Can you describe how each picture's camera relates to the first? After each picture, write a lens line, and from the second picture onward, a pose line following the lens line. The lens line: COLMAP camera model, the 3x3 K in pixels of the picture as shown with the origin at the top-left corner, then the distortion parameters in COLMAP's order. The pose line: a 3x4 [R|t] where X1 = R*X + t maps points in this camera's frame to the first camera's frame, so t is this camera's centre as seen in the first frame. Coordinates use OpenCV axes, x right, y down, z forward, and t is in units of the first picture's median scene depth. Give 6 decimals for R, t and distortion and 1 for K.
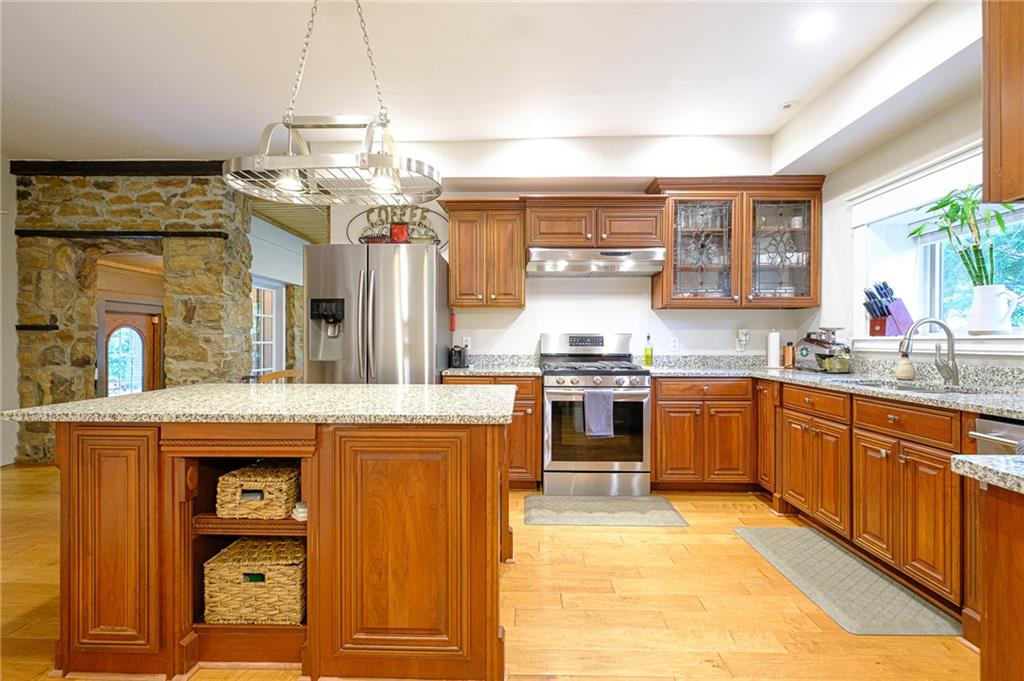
lens RADIAL K [[443.1, 0, 514.3], [0, 443.1, 341.8], [0, 0, 1]] dist [0.002024, 0.000065]
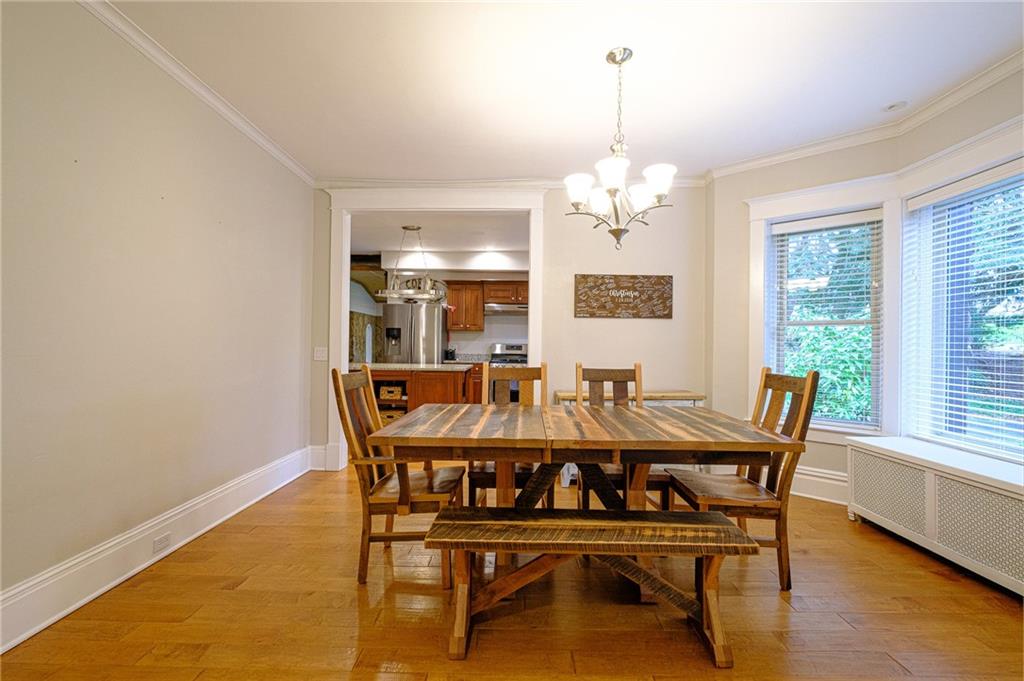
lens RADIAL K [[443.1, 0, 513.2], [0, 443.1, 342.2], [0, 0, 1]] dist [0.002024, 0.000065]
pose [[0.999888, 0.010166, 0.010975, 0.146460], [-0.010101, 0.999931, -0.005963, -0.015896], [-0.011035, 0.005852, 0.999922, -1.113120]]
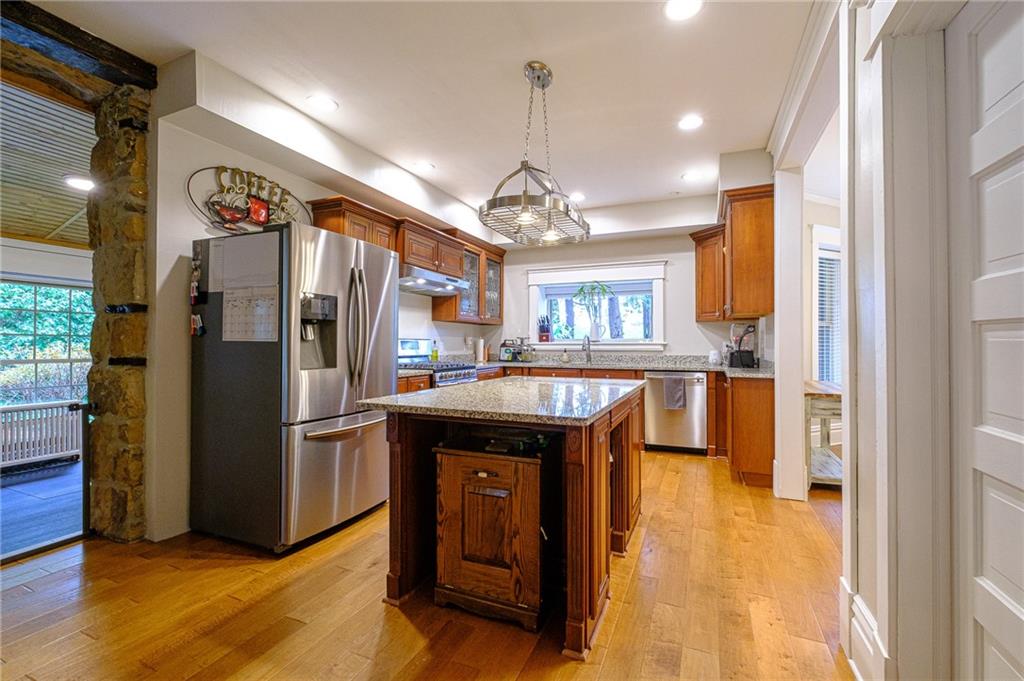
lens RADIAL K [[443.1, 0, 512.9], [0, 443.1, 337.7], [0, 0, 1]] dist [0.002024, 0.000065]
pose [[0.375849, 0.008862, 0.926639, -0.902844], [-0.000283, 0.999955, -0.009449, -0.011469], [-0.926681, 0.003289, 0.375835, 0.307517]]
